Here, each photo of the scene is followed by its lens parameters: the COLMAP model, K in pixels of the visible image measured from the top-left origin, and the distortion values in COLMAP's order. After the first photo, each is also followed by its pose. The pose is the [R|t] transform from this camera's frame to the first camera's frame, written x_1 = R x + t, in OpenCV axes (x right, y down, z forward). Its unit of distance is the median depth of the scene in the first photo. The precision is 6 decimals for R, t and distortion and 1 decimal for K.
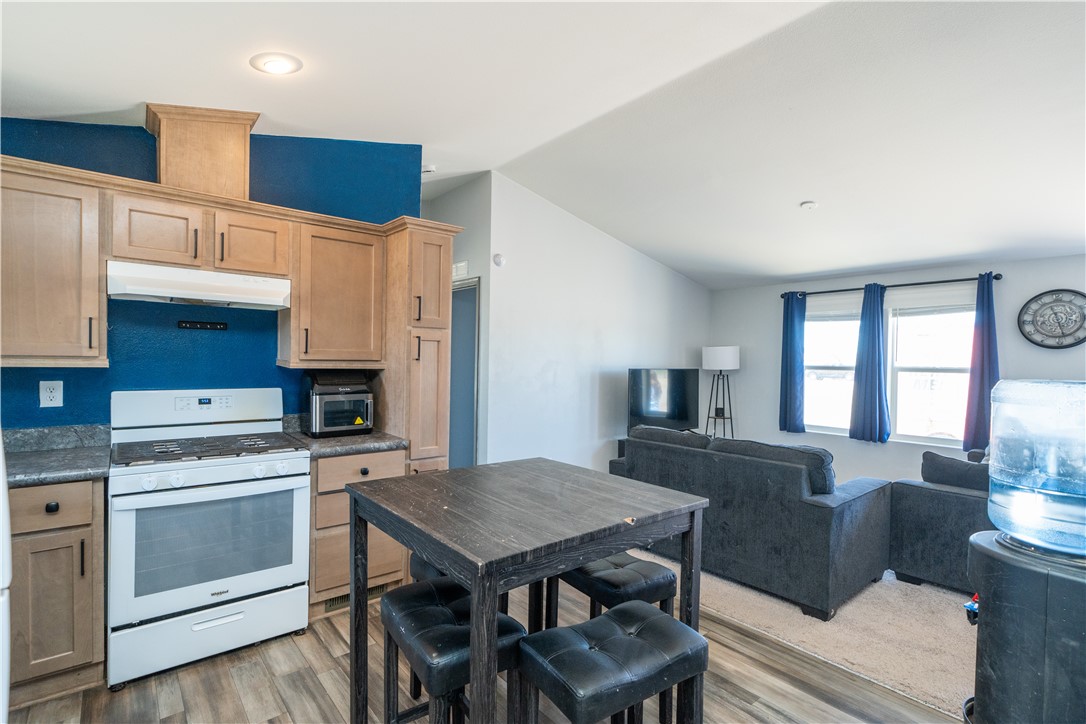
lens RADIAL K [[513.9, 0, 541.5], [0, 513.9, 365.9], [0, 0, 1]] dist [0.002429, -0.000585]
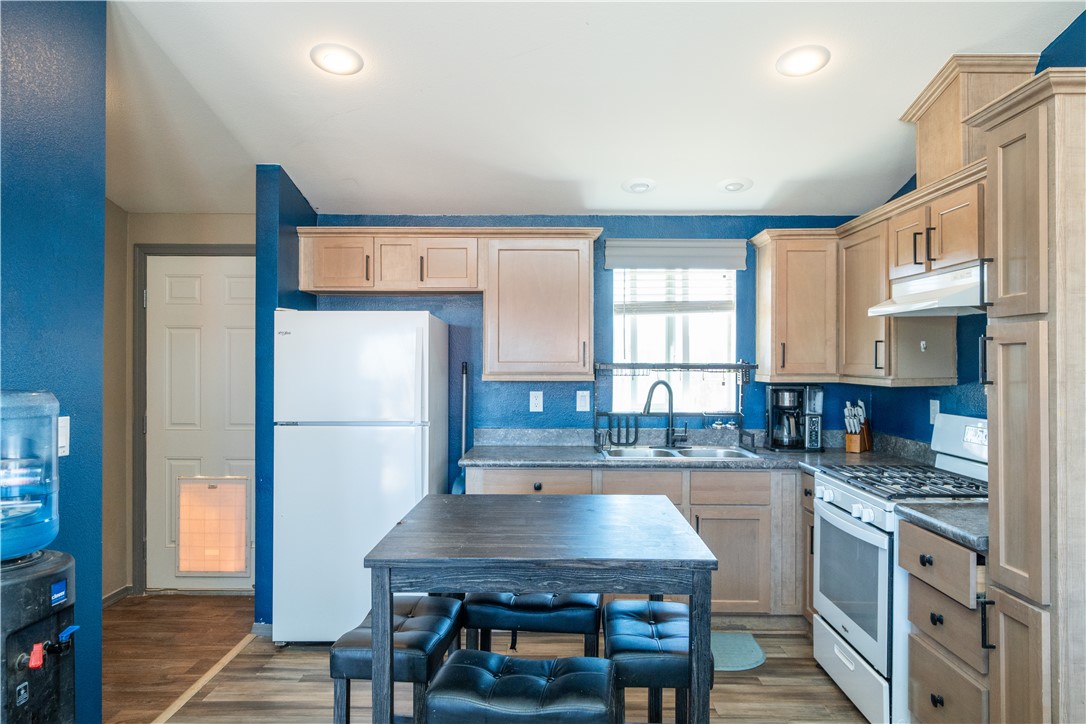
lens RADIAL K [[713.7, 0, 544.4], [0, 713.7, 357.3], [0, 0, 1]] dist [0.004524, 0.000541]
pose [[-0.655710, -0.017148, -0.754818, 0.674690], [-0.017774, 0.999816, -0.007274, -0.033018], [0.754804, 0.008646, -0.655893, 1.335231]]
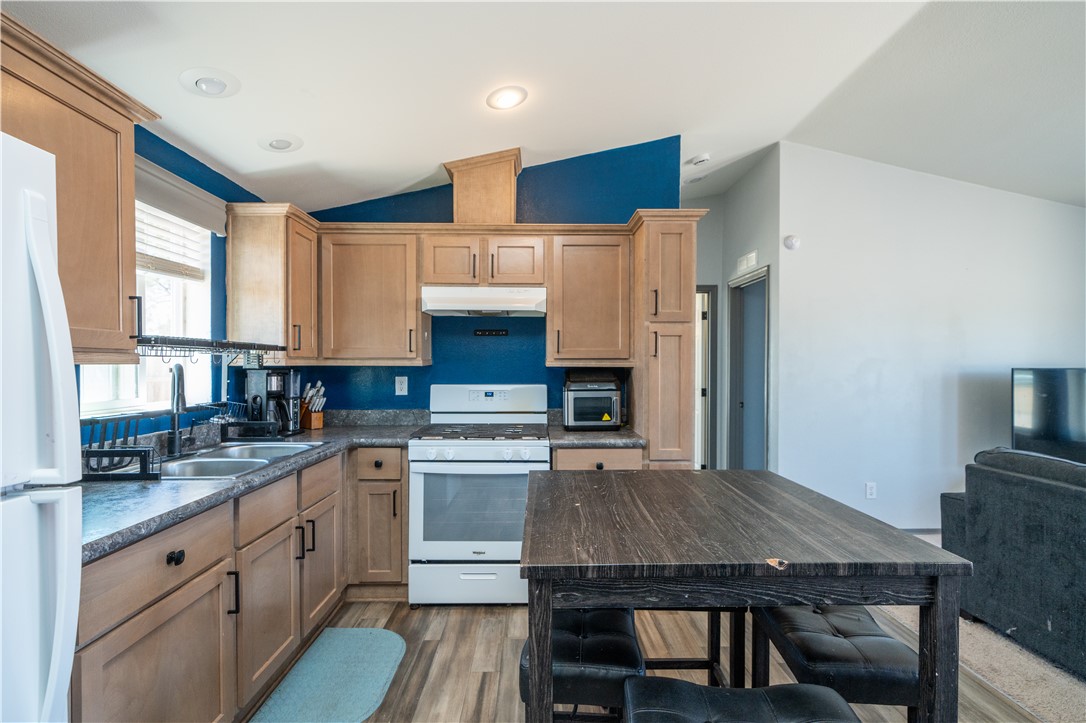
lens RADIAL K [[501.4, 0, 543.3], [0, 501.4, 366.9], [0, 0, 1]] dist [-0.000989, 0.000063]
pose [[0.779808, -0.015076, -0.625838, 0.211444], [0.003832, 0.999806, -0.019309, 0.029811], [0.626007, 0.012659, 0.779714, 0.165890]]
